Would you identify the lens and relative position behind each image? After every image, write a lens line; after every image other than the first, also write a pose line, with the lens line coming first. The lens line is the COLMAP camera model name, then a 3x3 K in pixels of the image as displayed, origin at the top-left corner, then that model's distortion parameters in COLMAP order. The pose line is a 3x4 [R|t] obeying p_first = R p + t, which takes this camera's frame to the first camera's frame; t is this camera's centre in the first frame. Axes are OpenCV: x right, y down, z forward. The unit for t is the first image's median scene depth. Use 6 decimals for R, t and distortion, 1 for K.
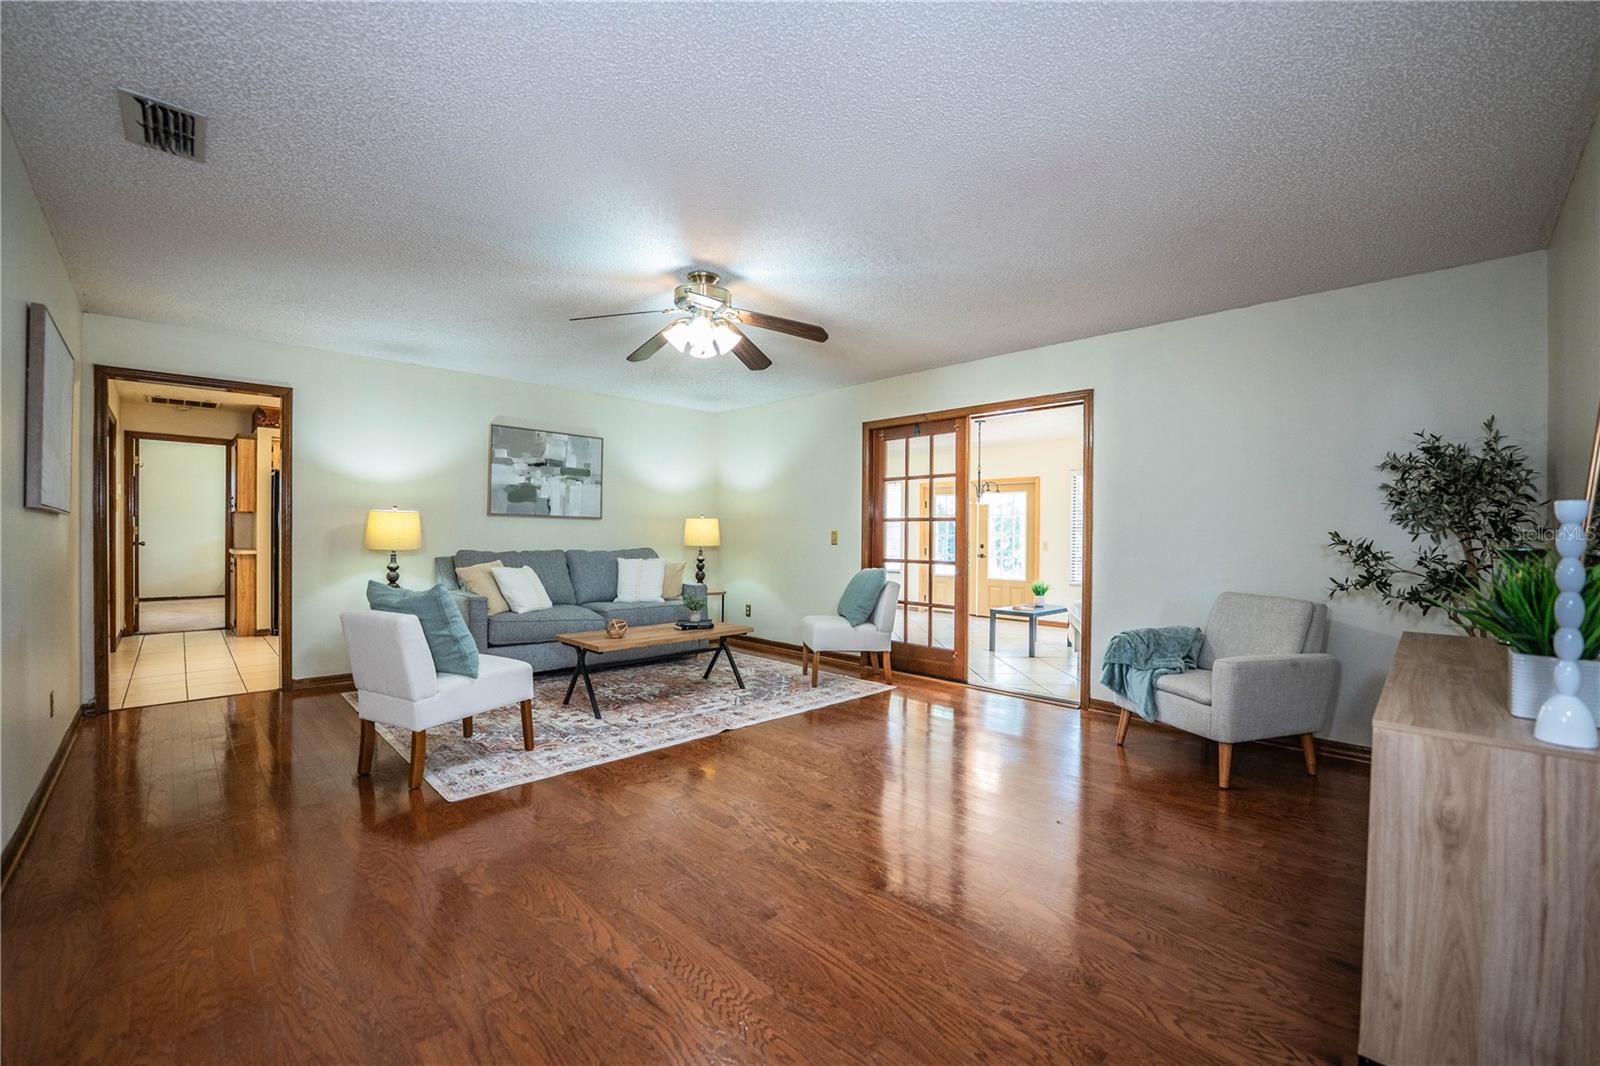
lens RADIAL K [[649.3, 0, 791.8], [0, 649.3, 536.4], [0, 0, 1]] dist [-0.008975, -0.001470]
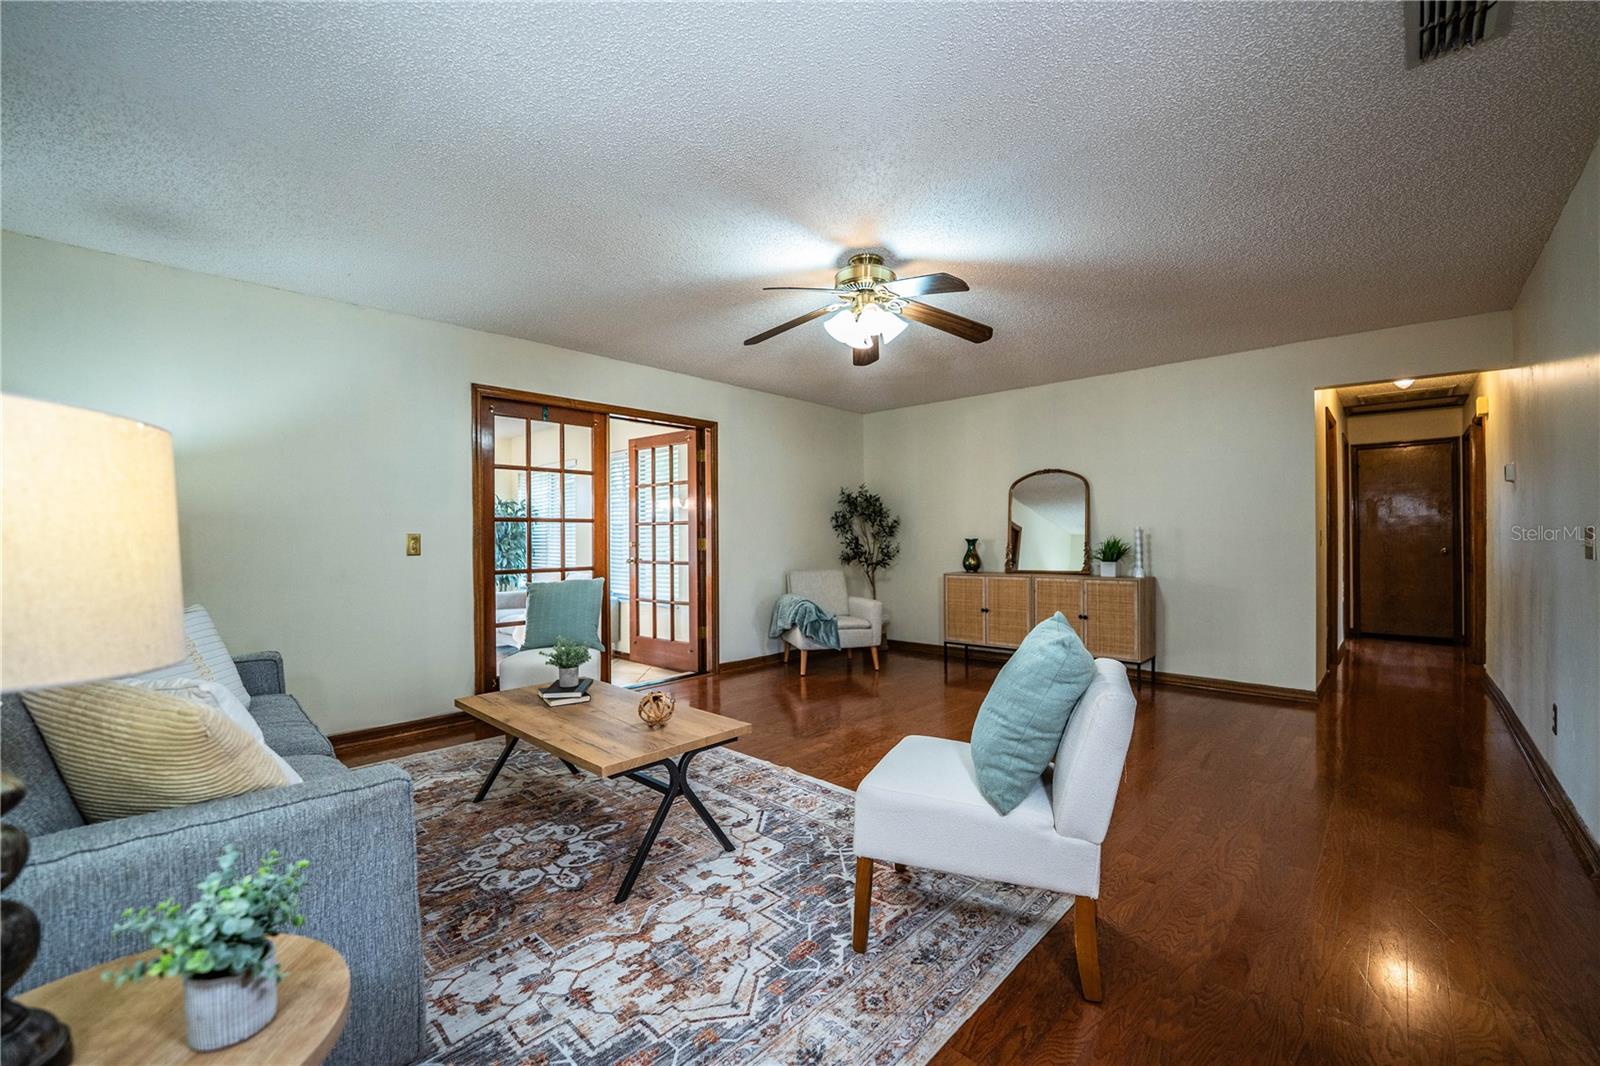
lens RADIAL K [[649.3, 0, 804.5], [0, 649.3, 539.8], [0, 0, 1]] dist [-0.008975, -0.001470]
pose [[-0.056026, -0.010595, 0.998373, -0.822103], [0.008233, 0.999905, 0.011073, -0.009414], [-0.998395, 0.008840, -0.055934, 0.885884]]
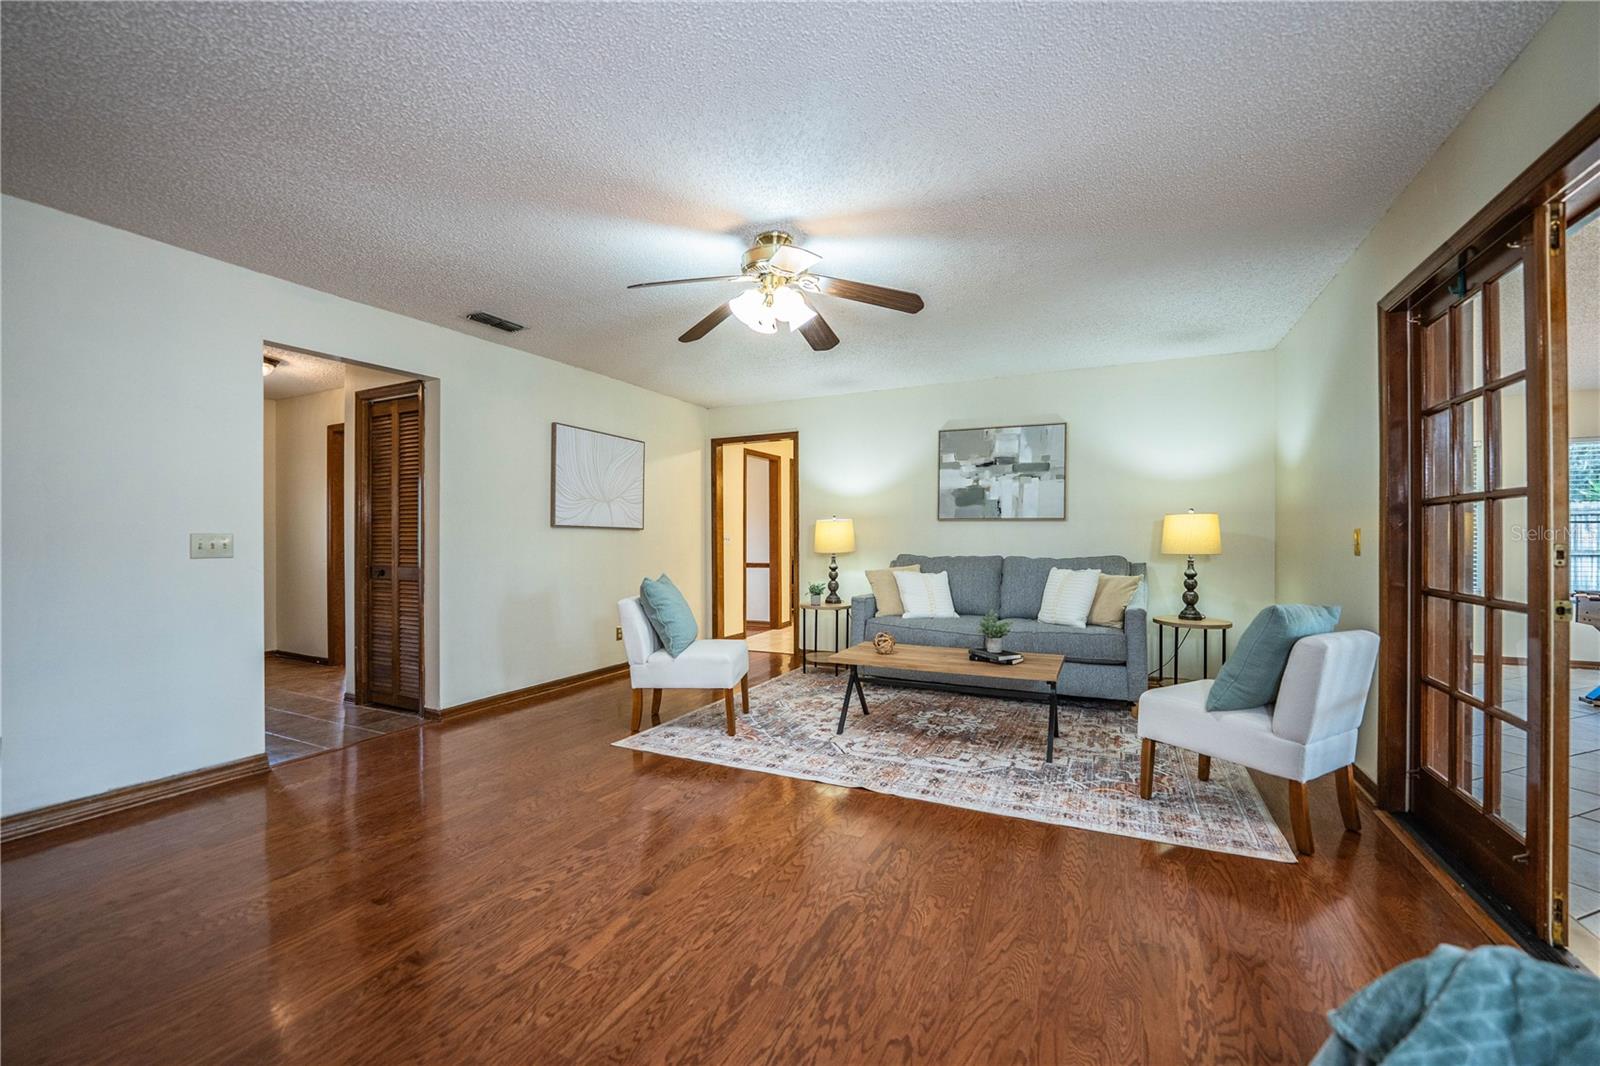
lens RADIAL K [[649.3, 0, 802.4], [0, 649.3, 536.0], [0, 0, 1]] dist [-0.008975, -0.001470]
pose [[0.346516, -0.011871, -0.937969, 0.527858], [0.002602, 0.999928, -0.011694, 0.003623], [0.938040, 0.001612, 0.346522, 0.571480]]
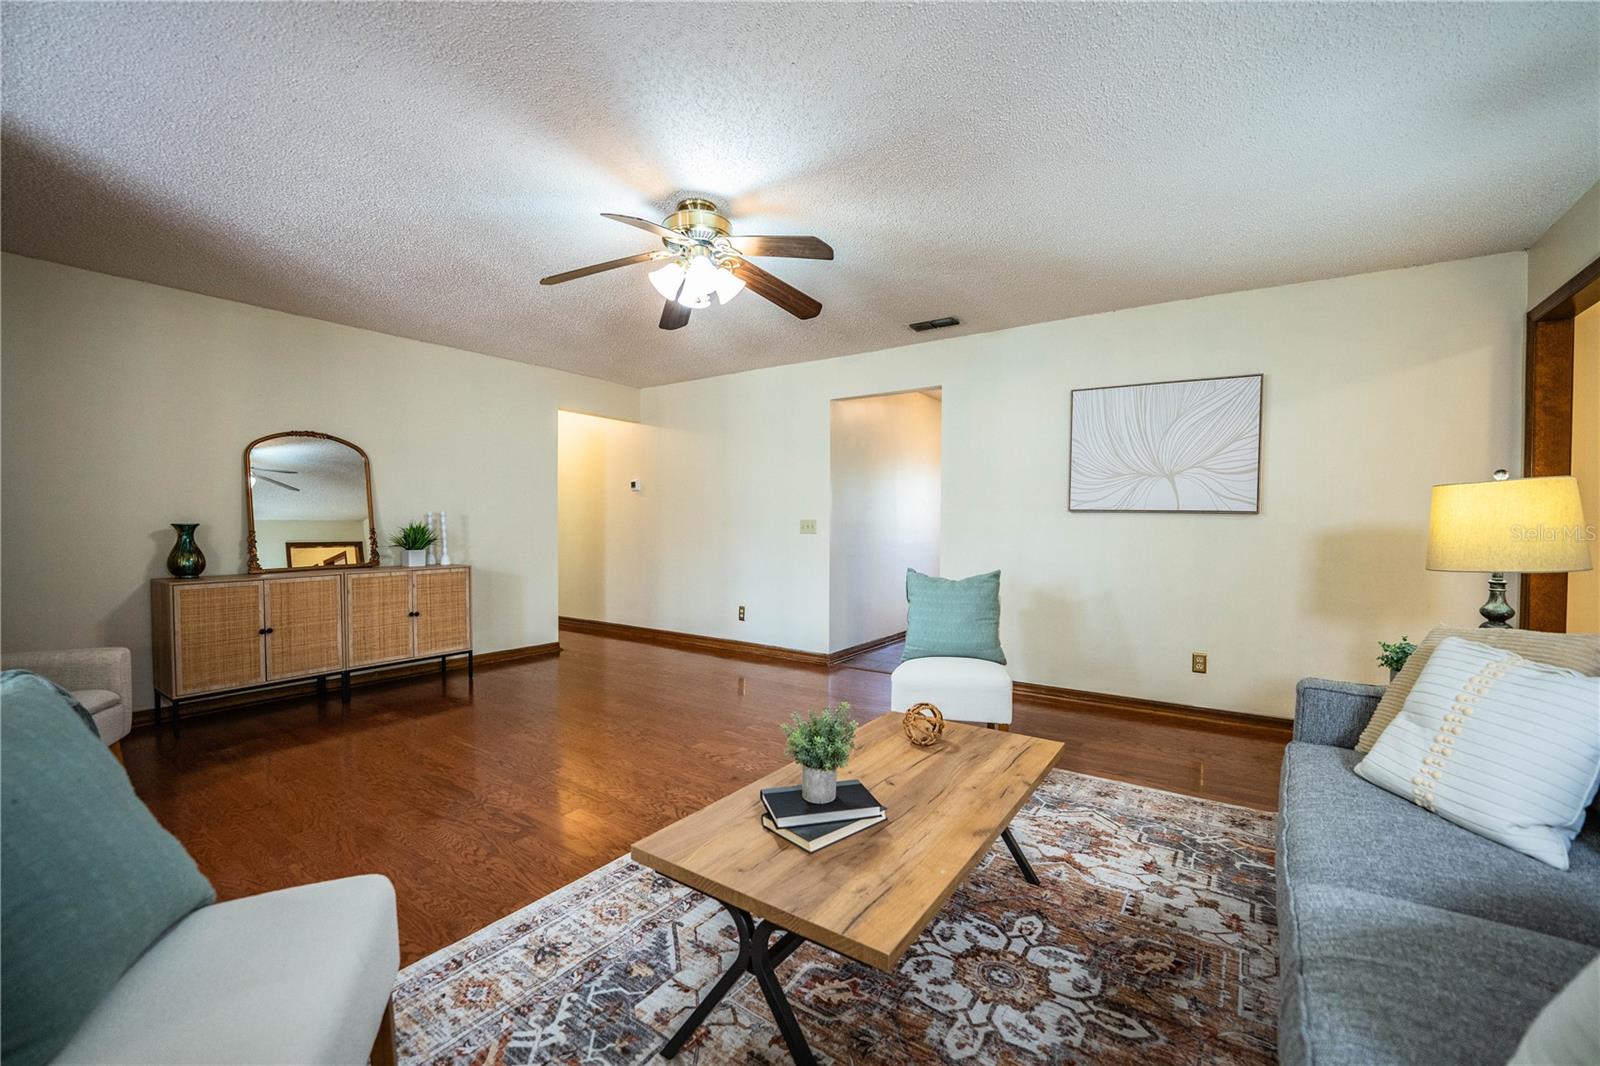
lens RADIAL K [[649.3, 0, 800.0], [0, 649.3, 538.6], [0, 0, 1]] dist [-0.008975, -0.001470]
pose [[-0.980139, -0.008351, -0.198138, -0.081567], [-0.013822, 0.999560, 0.026246, -0.006198], [0.197831, 0.028464, -0.979823, 1.422802]]
